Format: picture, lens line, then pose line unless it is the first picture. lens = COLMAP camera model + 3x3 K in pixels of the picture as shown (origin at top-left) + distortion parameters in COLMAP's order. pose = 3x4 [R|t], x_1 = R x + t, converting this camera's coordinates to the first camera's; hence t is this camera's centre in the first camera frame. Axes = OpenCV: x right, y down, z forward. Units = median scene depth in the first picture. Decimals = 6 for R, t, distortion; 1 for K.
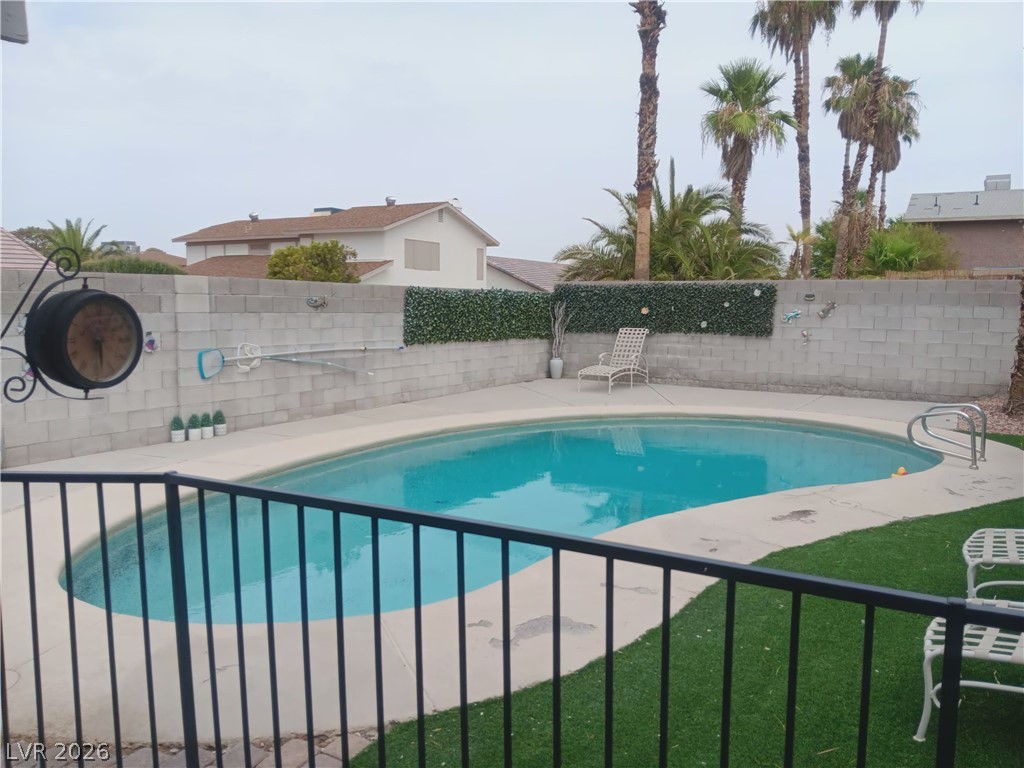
lens RADIAL K [[786.4, 0, 518.7], [0, 786.4, 386.1], [0, 0, 1]] dist [0.063257, -0.127097]
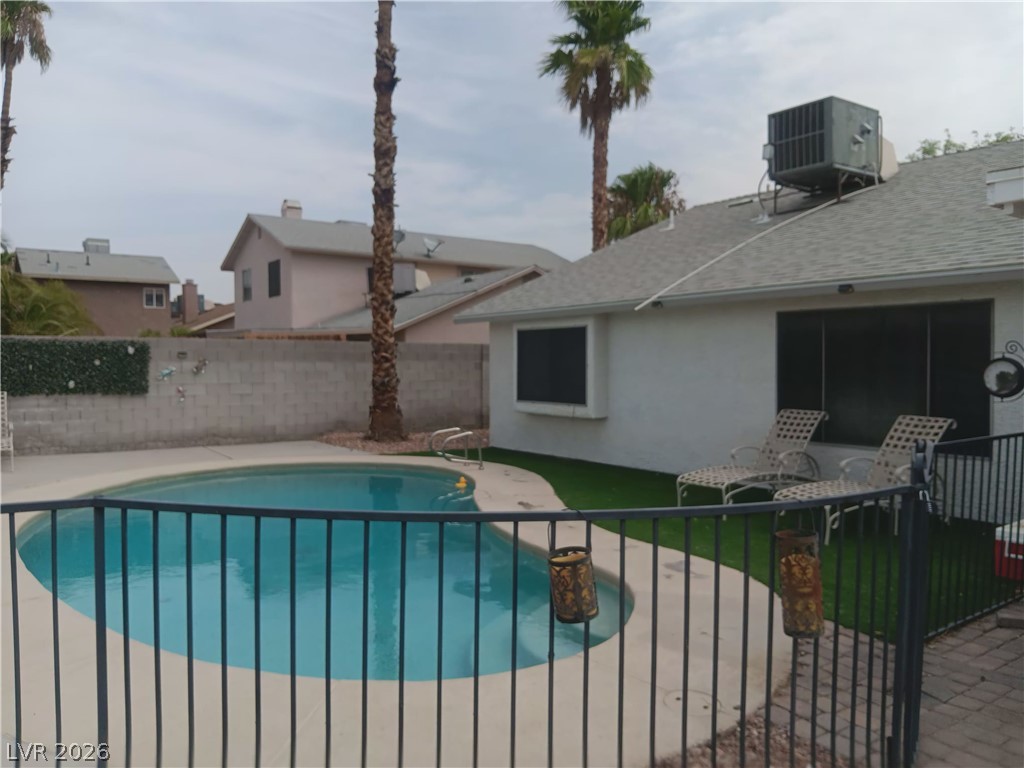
lens RADIAL K [[804.5, 0, 517.1], [0, 804.5, 386.4], [0, 0, 1]] dist [0.058258, -0.136093]
pose [[0.408042, -0.037048, 0.912211, -0.402314], [0.100774, 0.994898, -0.004671, -0.019881], [-0.907384, 0.093833, 0.409694, 0.154773]]
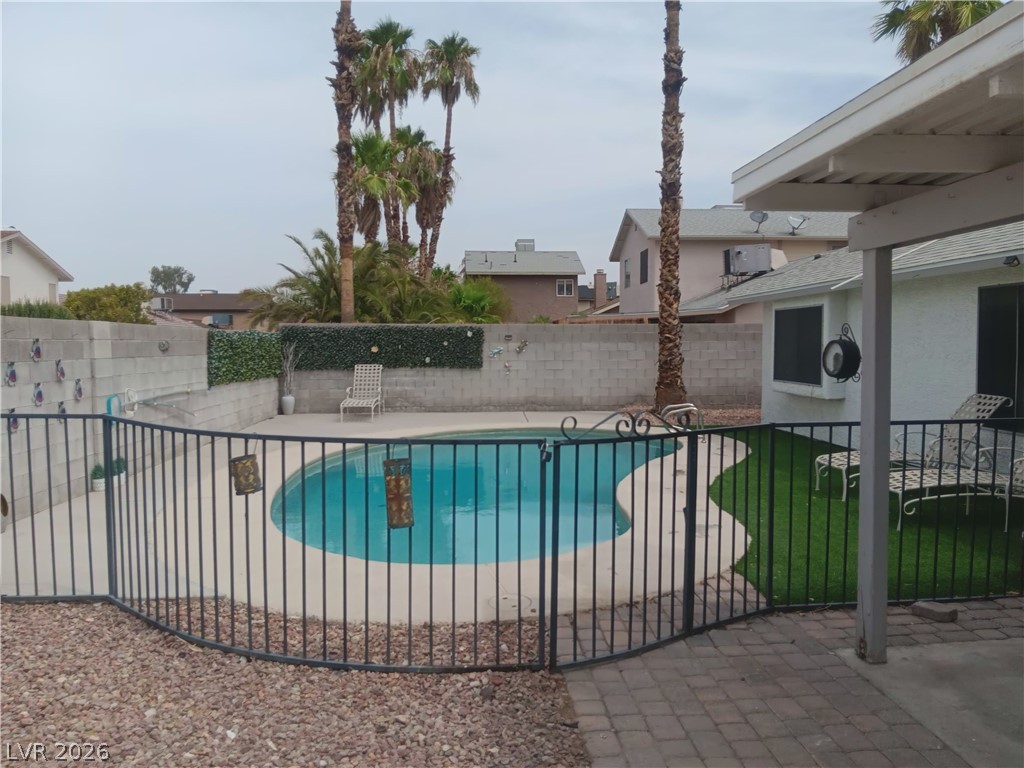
lens RADIAL K [[786.4, 0, 518.7], [0, 786.4, 386.1], [0, 0, 1]] dist [0.063257, -0.127097]
pose [[0.822470, -0.043864, 0.567115, -0.330732], [0.071134, 0.997127, -0.026039, 0.002416], [-0.564344, 0.061758, 0.823227, -0.060778]]
